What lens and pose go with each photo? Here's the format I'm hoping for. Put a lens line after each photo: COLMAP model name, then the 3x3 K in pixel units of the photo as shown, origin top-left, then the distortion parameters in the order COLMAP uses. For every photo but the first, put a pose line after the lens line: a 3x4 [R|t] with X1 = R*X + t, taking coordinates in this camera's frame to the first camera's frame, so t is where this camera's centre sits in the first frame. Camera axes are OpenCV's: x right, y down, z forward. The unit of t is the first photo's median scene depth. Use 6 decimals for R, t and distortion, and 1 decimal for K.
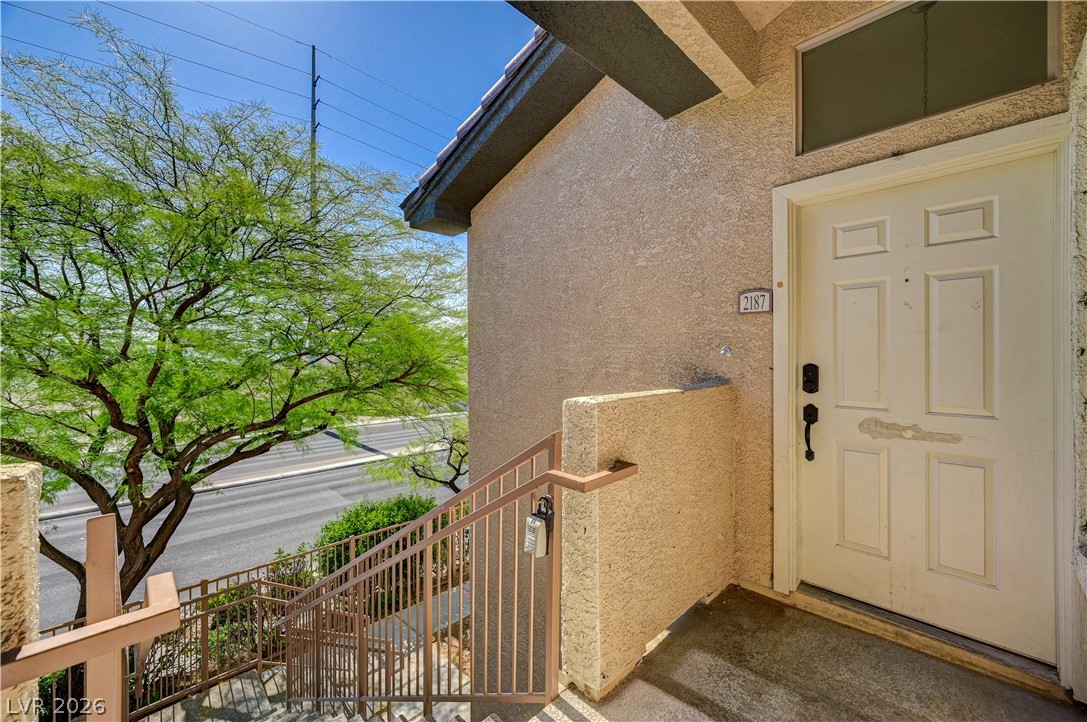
lens RADIAL K [[431.3, 0, 543.3], [0, 431.3, 355.5], [0, 0, 1]] dist [0.003259, 0.001122]
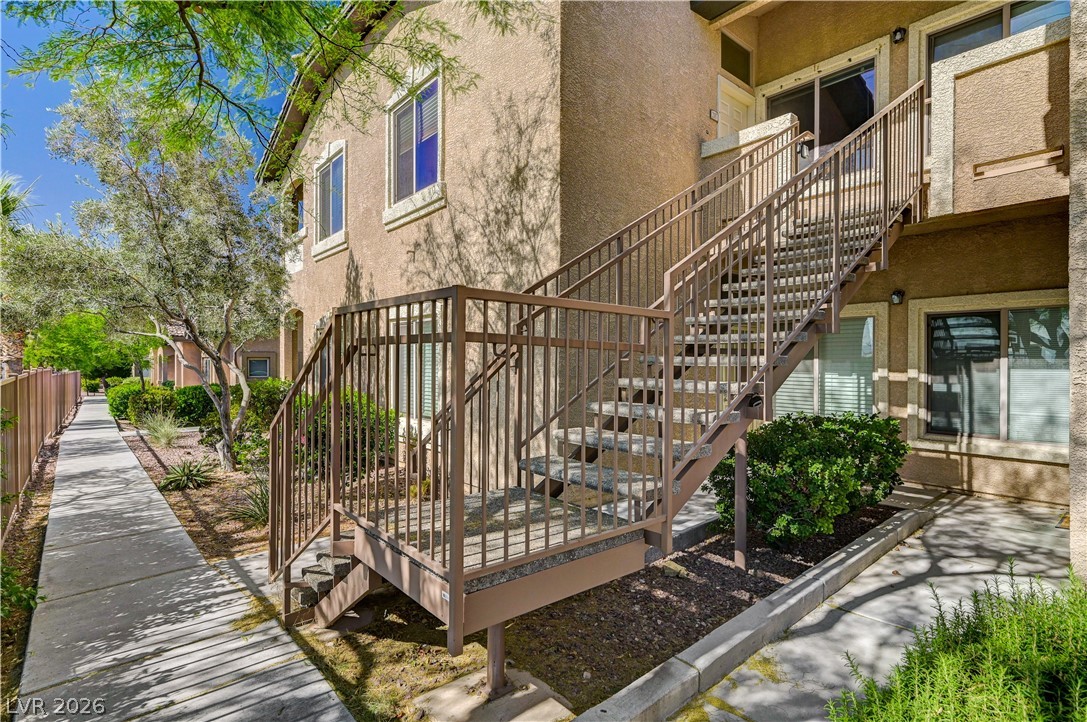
lens RADIAL K [[524.7, 0, 542.7], [0, 524.7, 361.9], [0, 0, 1]] dist [0.005041, 0.001067]
pose [[0.064967, -0.005173, 0.997874, -1.799057], [-0.002187, 0.999983, 0.005326, 0.886526], [-0.997885, -0.002529, 0.064955, 1.218114]]
